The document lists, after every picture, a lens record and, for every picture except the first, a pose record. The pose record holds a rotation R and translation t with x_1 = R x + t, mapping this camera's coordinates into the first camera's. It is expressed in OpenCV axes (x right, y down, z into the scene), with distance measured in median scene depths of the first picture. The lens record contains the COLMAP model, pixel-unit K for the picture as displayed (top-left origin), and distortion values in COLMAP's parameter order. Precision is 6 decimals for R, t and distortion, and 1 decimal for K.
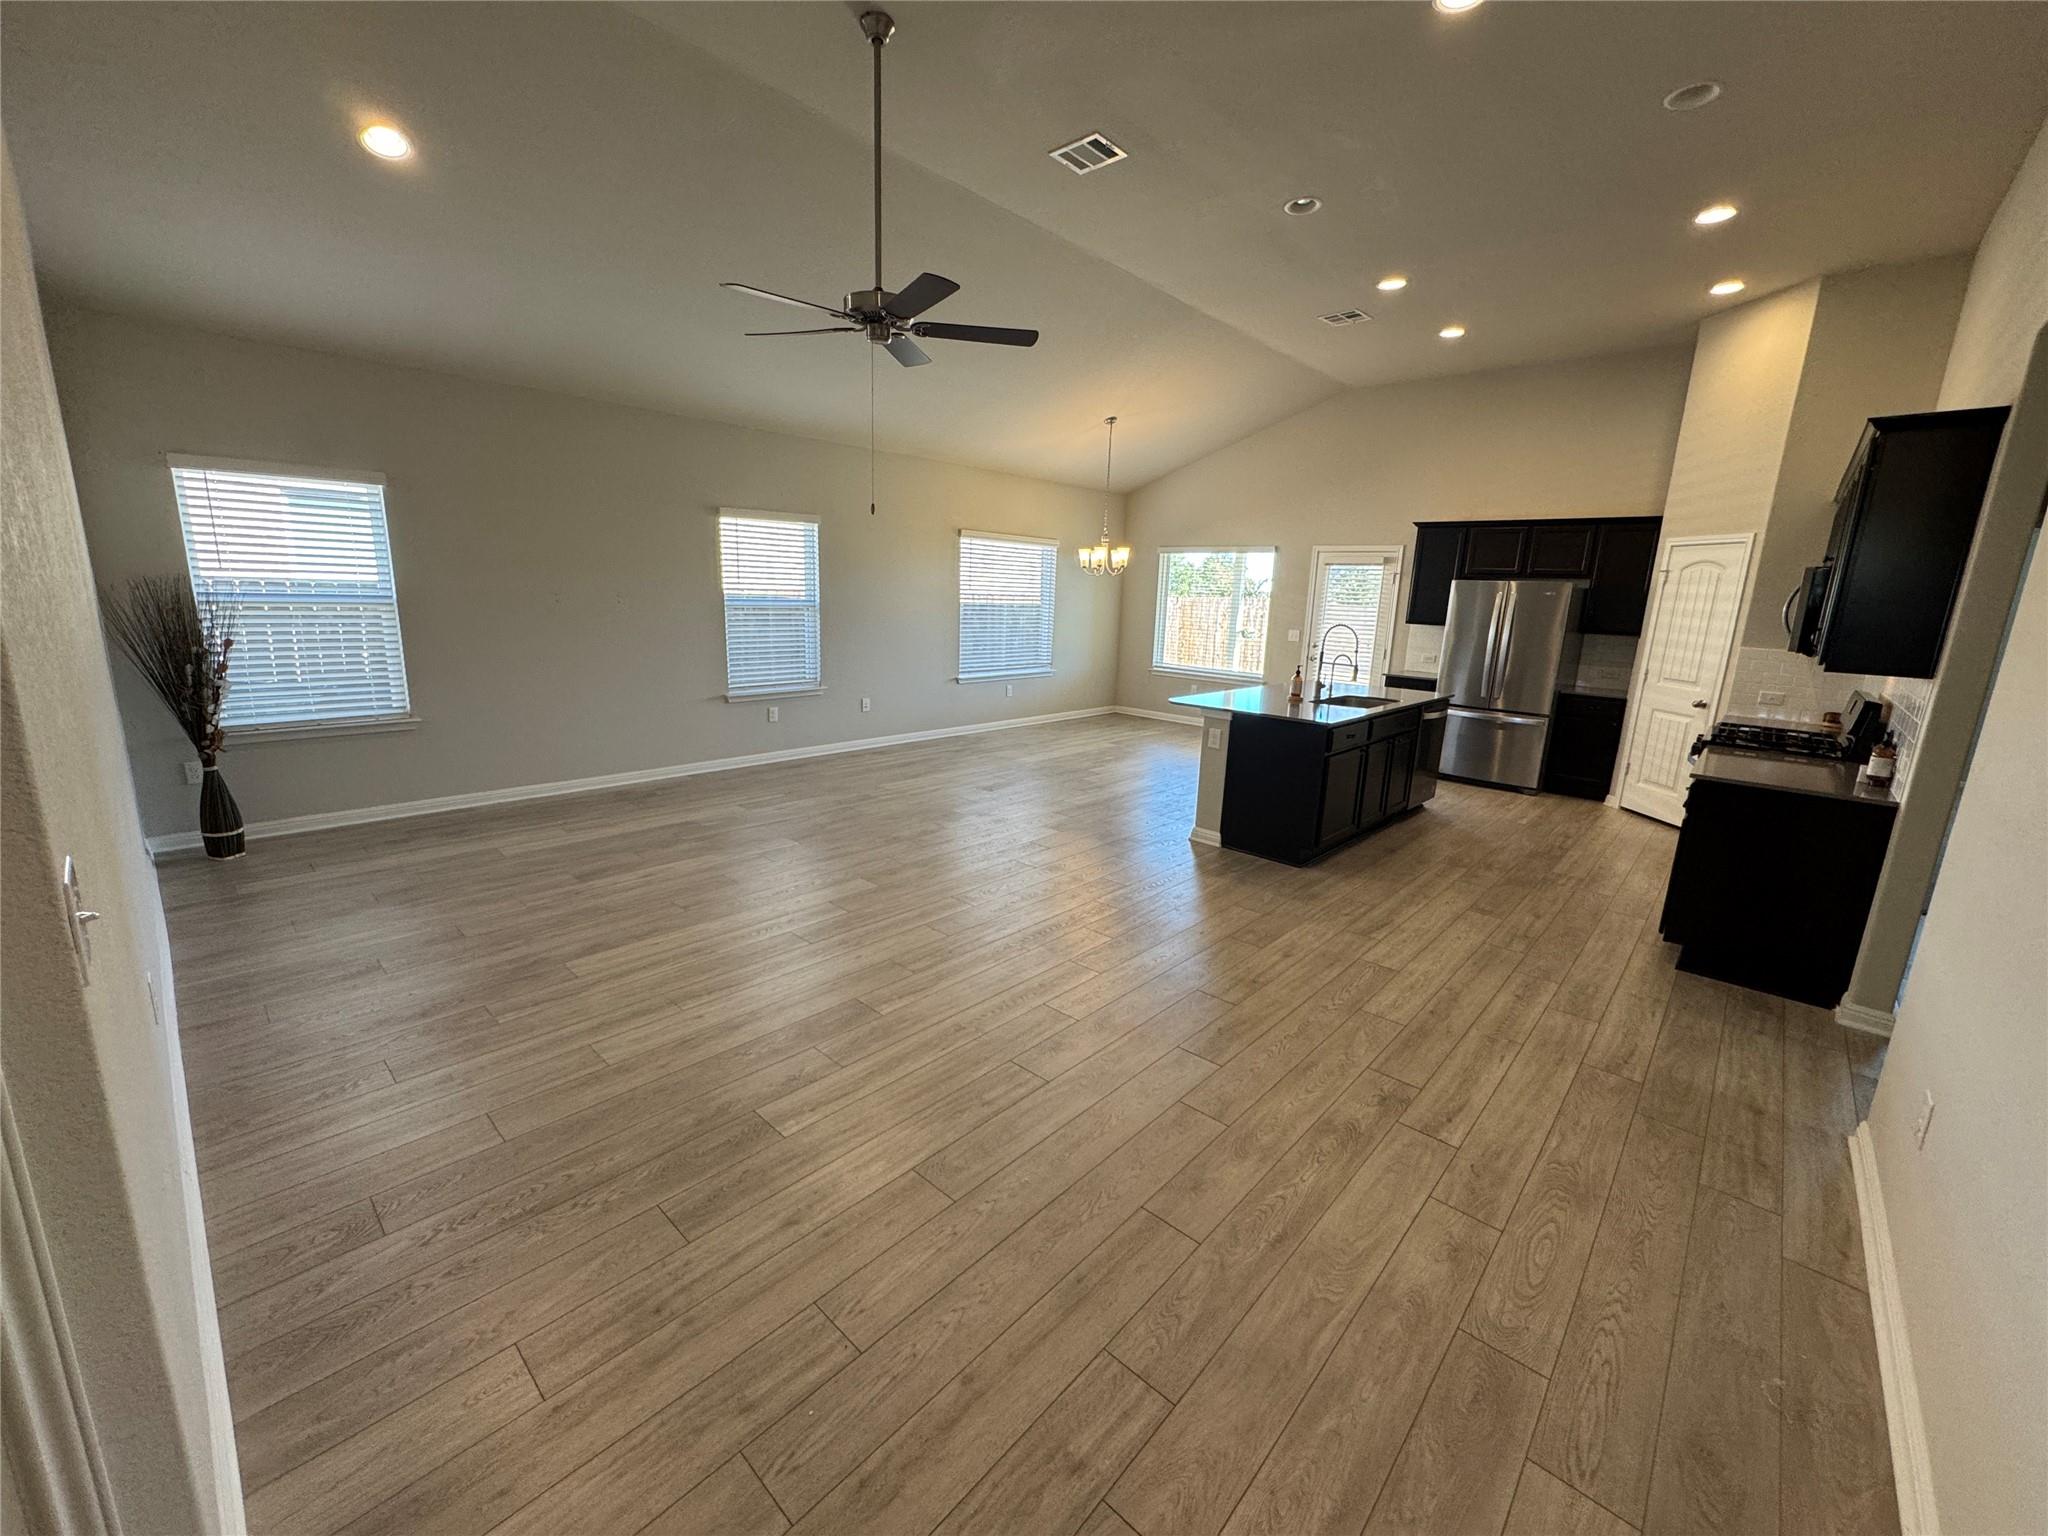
lens RADIAL K [[815.3, 0, 1027.7], [0, 815.3, 764.3], [0, 0, 1]] dist [-0.003094, 0.000263]
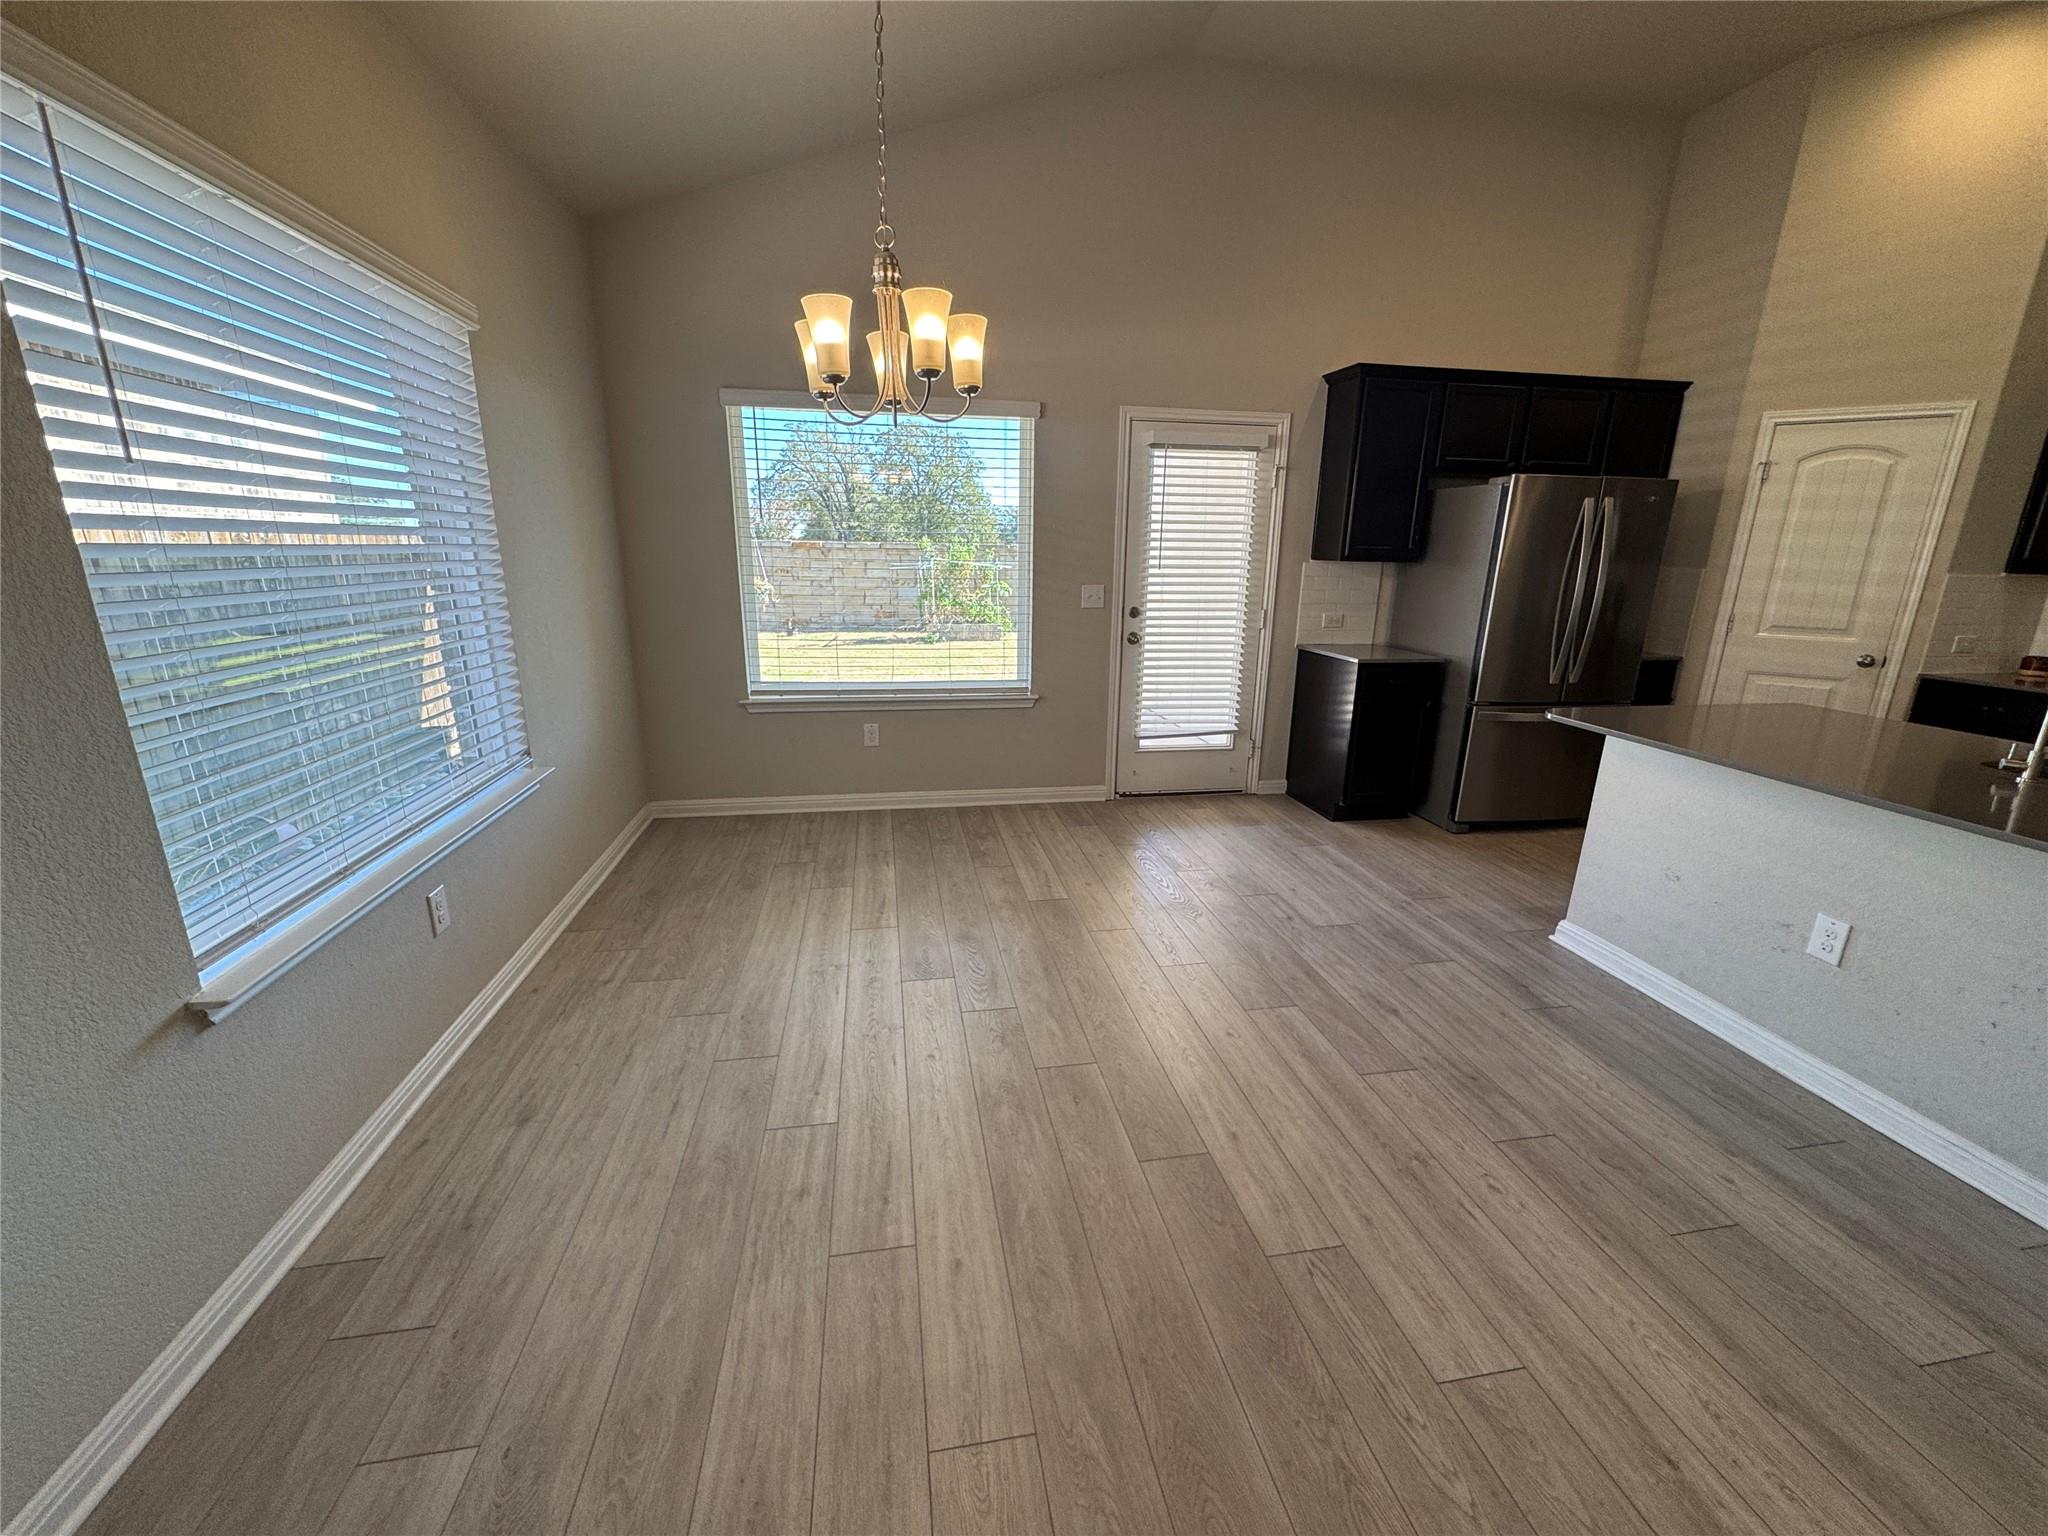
lens RADIAL K [[815.3, 0, 1028.0], [0, 815.3, 764.2], [0, 0, 1]] dist [-0.003094, 0.000263]
pose [[0.607573, -0.232166, 0.759575, -0.169024], [0.175506, 0.971929, 0.156688, -0.260747], [-0.774631, 0.038111, 0.631264, 1.320270]]
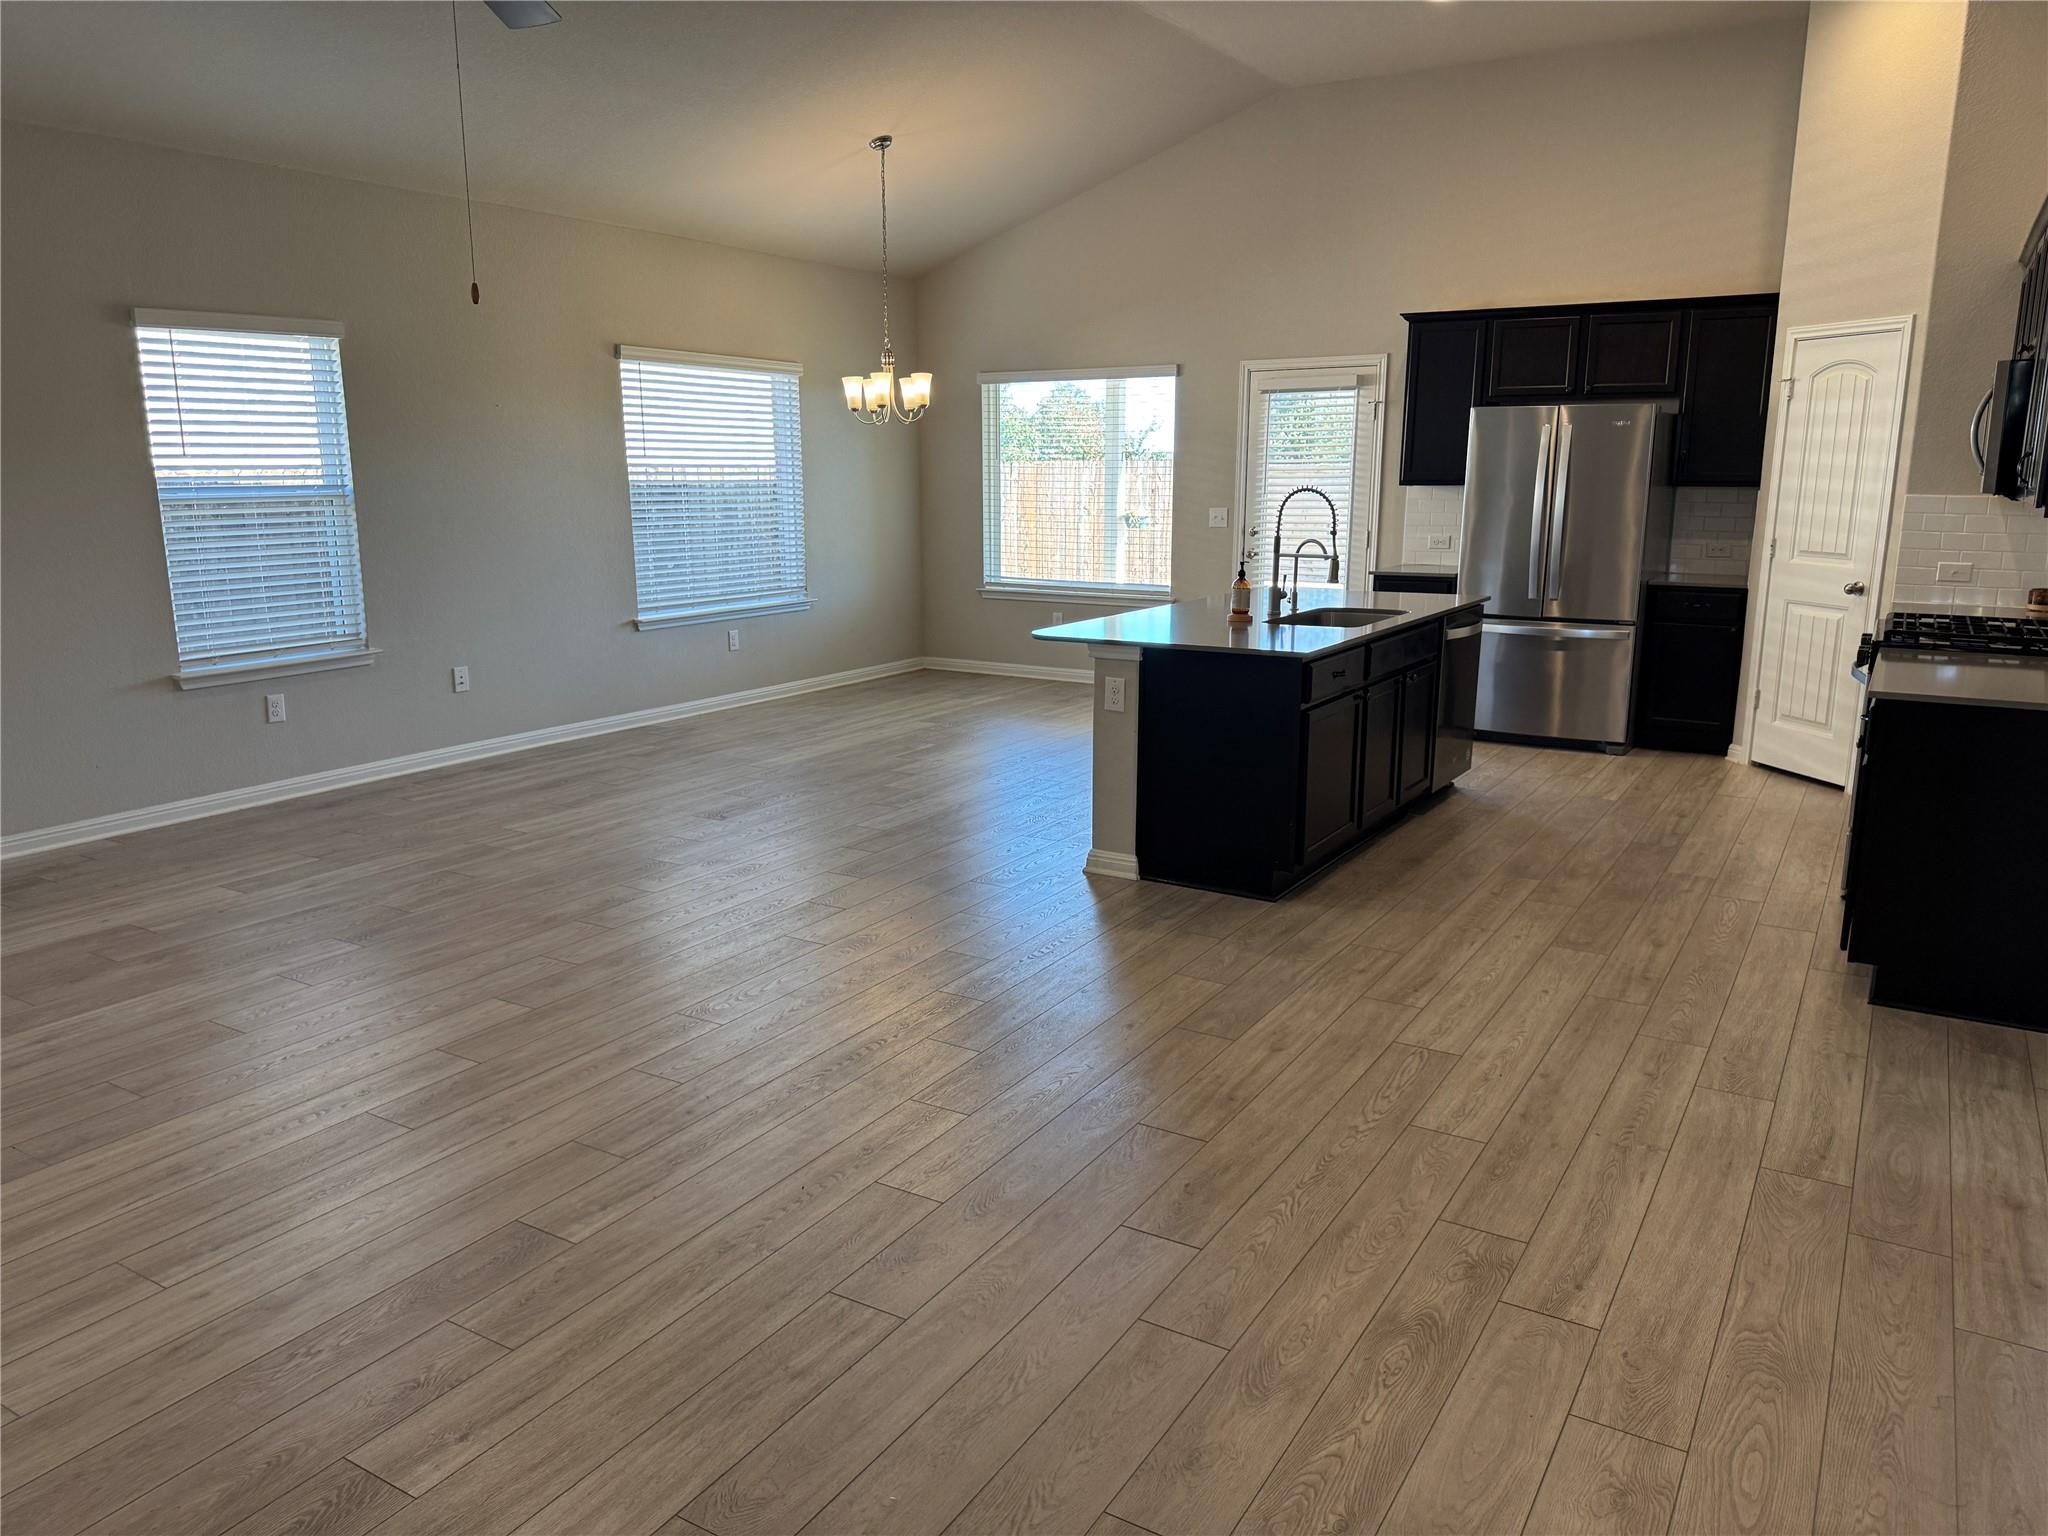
lens RADIAL K [[1445.6, 0, 1022.0], [0, 1445.6, 763.5], [0, 0, 1]] dist [0.049397, -0.062235]
pose [[0.980622, -0.075867, 0.180622, -0.024820], [0.076466, 0.997065, 0.003653, 0.009232], [-0.180369, 0.010229, 0.983546, 0.007225]]
